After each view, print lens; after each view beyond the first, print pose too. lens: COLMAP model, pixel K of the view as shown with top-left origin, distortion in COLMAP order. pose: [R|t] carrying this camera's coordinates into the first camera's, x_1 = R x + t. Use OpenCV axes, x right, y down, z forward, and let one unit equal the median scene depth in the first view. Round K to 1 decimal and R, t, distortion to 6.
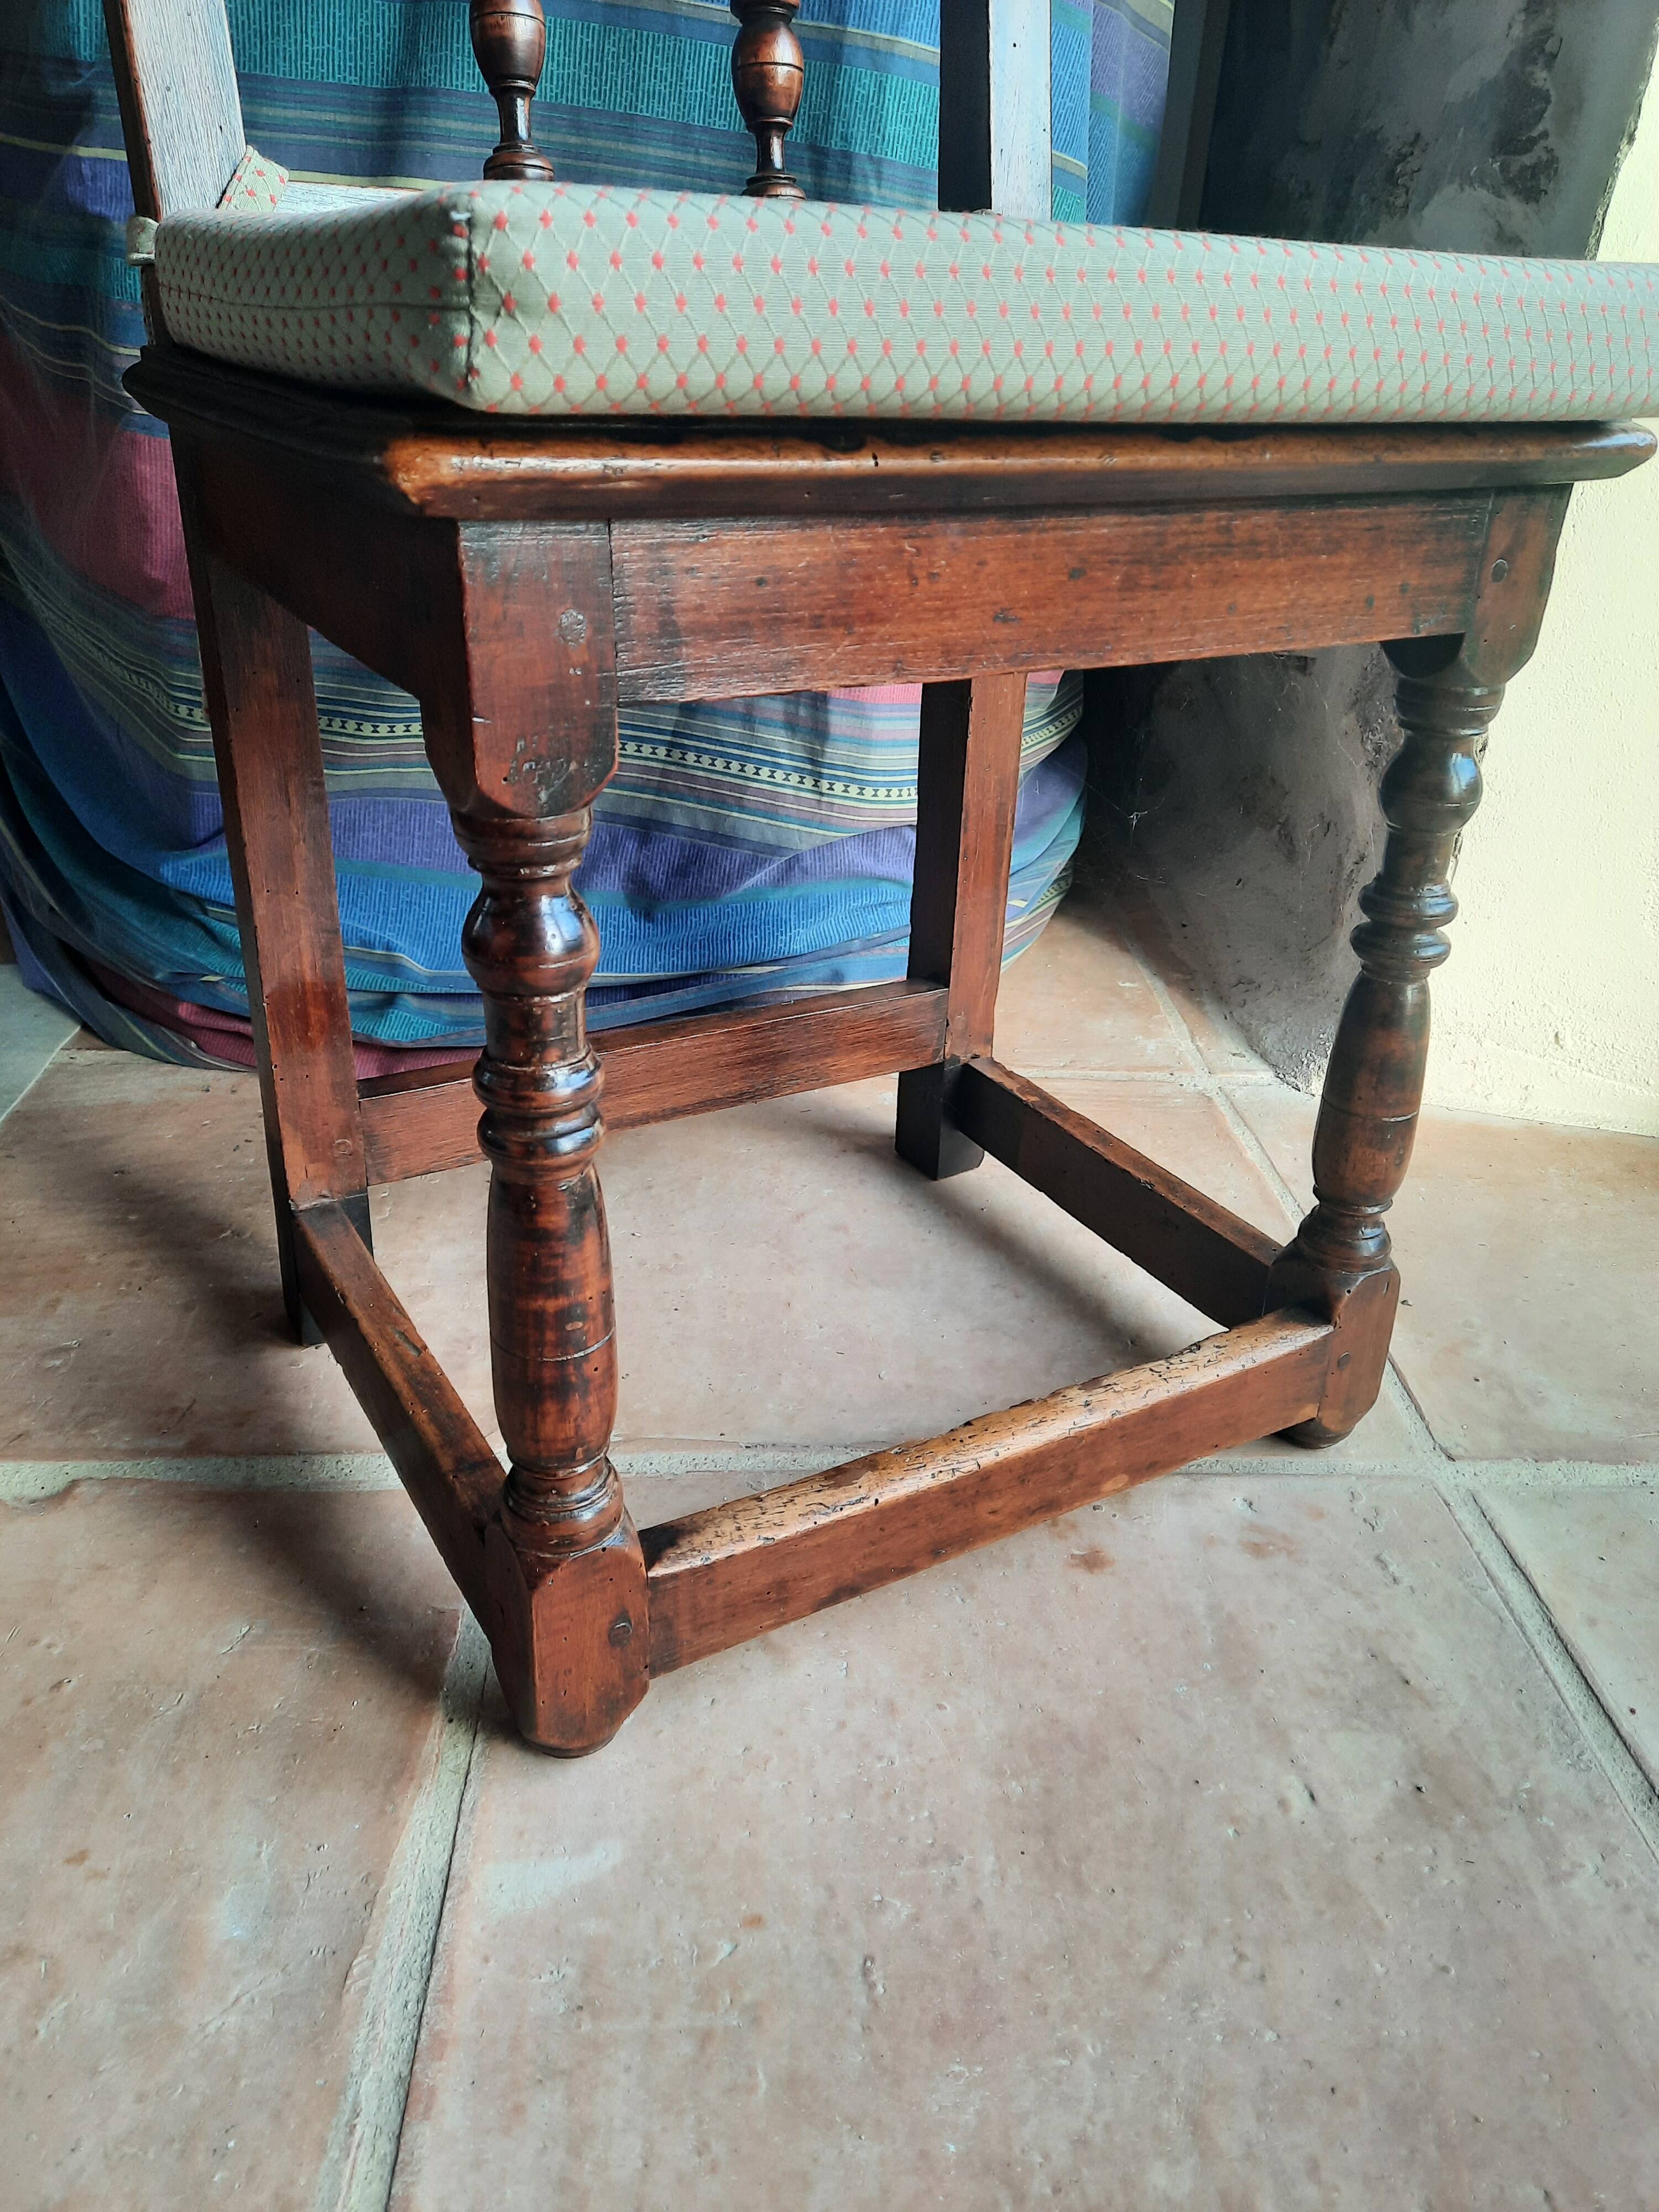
lens RADIAL K [[1654.8, 0, 827.9], [0, 1654.8, 1110.9], [0, 0, 1]] dist [0.071898, -0.077039]
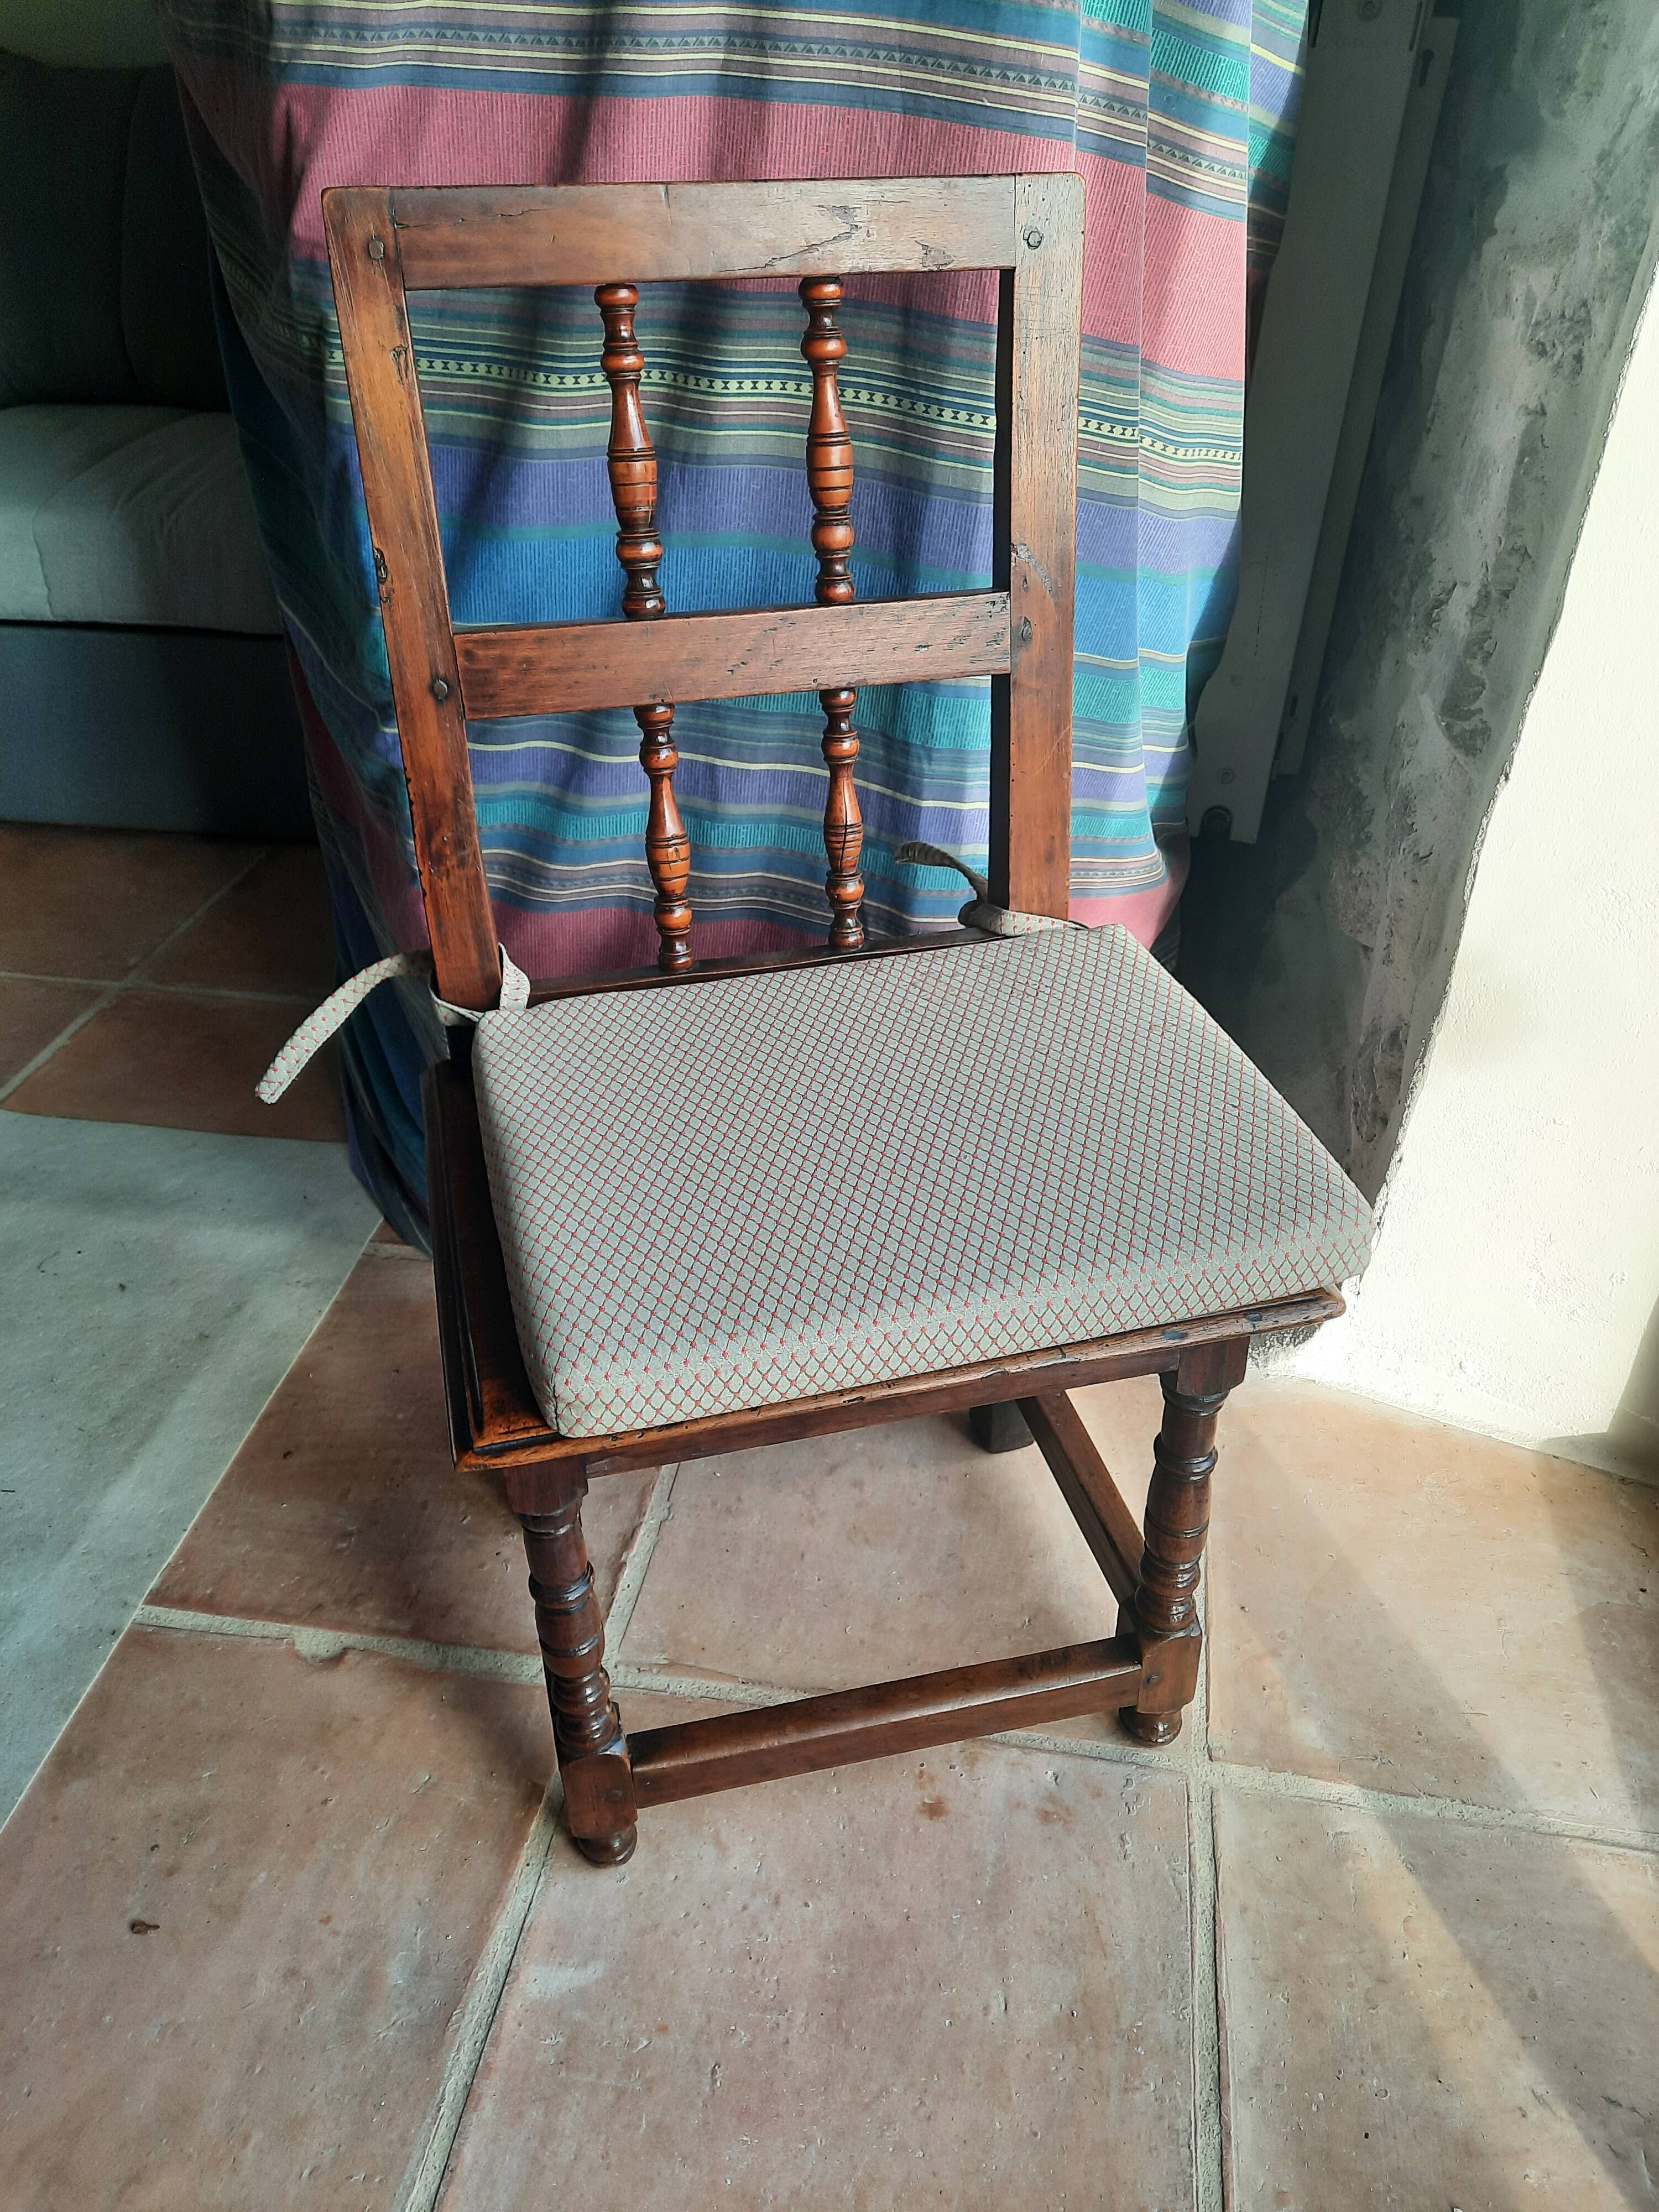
lens RADIAL K [[1674.6, 0, 822.3], [0, 1674.6, 1102.8], [0, 0, 1]] dist [0.065164, -0.074302]
pose [[0.976159, 0.091219, -0.196960, 0.361996], [-0.062241, 0.986936, 0.148607, -0.726237], [0.207942, -0.132805, 0.969083, -0.564389]]
